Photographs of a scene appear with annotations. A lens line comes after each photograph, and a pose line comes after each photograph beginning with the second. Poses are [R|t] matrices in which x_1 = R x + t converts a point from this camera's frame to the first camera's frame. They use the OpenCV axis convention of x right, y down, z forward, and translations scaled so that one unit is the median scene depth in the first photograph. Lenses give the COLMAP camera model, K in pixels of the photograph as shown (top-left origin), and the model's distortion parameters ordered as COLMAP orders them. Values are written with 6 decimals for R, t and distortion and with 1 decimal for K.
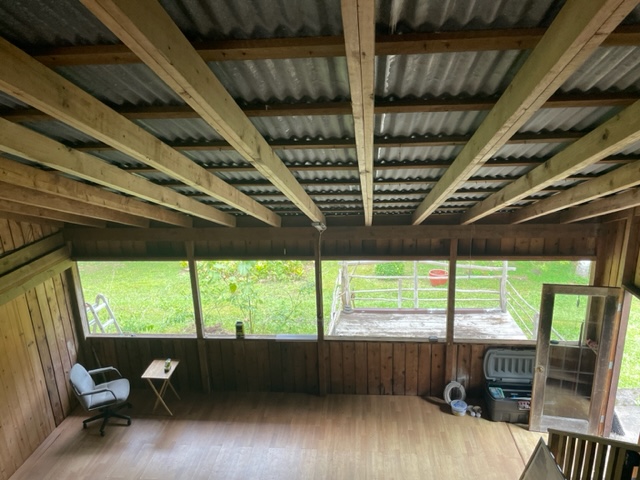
lens RADIAL K [[486.7, 0, 321.3], [0, 486.7, 241.8], [0, 0, 1]] dist [0.083183, -0.108855]
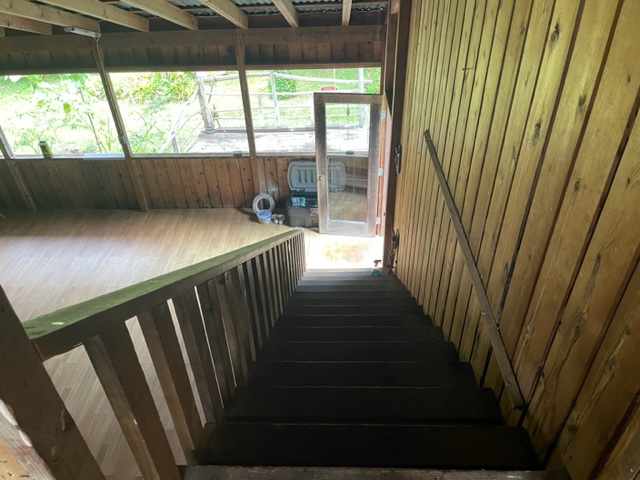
lens RADIAL K [[486.7, 0, 318.6], [0, 486.7, 244.2], [0, 0, 1]] dist [0.083183, -0.108855]
pose [[0.998650, -0.035059, 0.038333, 0.350966], [0.019452, 0.936607, 0.349841, 0.021948], [-0.048168, -0.348623, 0.936024, -0.026324]]
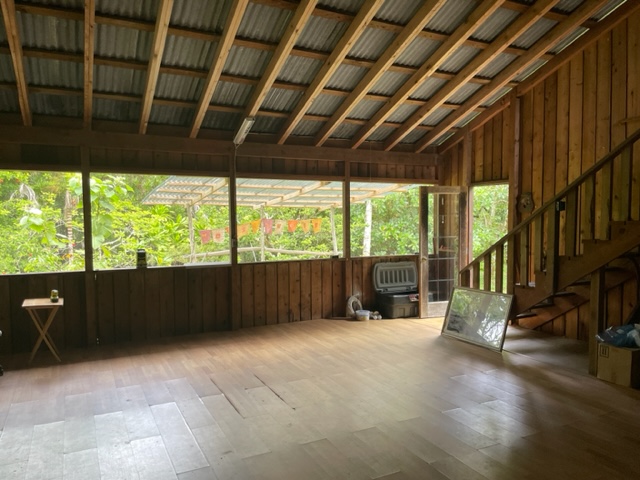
lens RADIAL K [[486.7, 0, 330.9], [0, 486.7, 241.9], [0, 0, 1]] dist [0.083183, -0.108855]
pose [[0.839270, 0.001100, 0.543714, -0.372327], [0.133545, 0.968948, -0.208098, 0.392367], [-0.527059, 0.247261, 0.813063, 0.107064]]
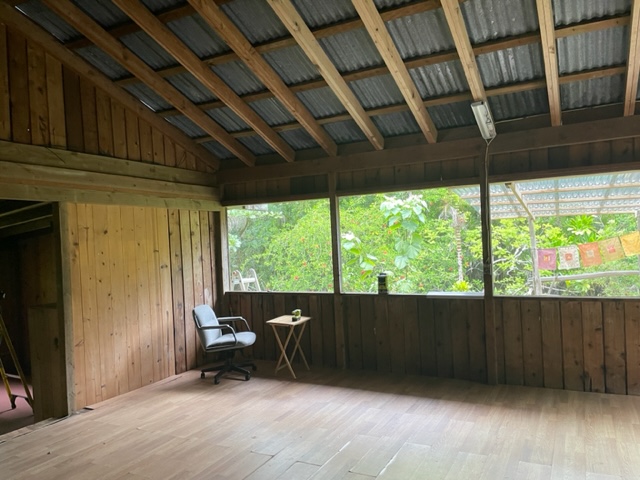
lens RADIAL K [[486.7, 0, 329.1], [0, 486.7, 241.6], [0, 0, 1]] dist [0.083183, -0.108855]
pose [[0.927254, -0.003214, -0.374420, 0.054029], [-0.097700, 0.963246, -0.250225, 0.335716], [0.361463, 0.268603, 0.892859, 0.239118]]
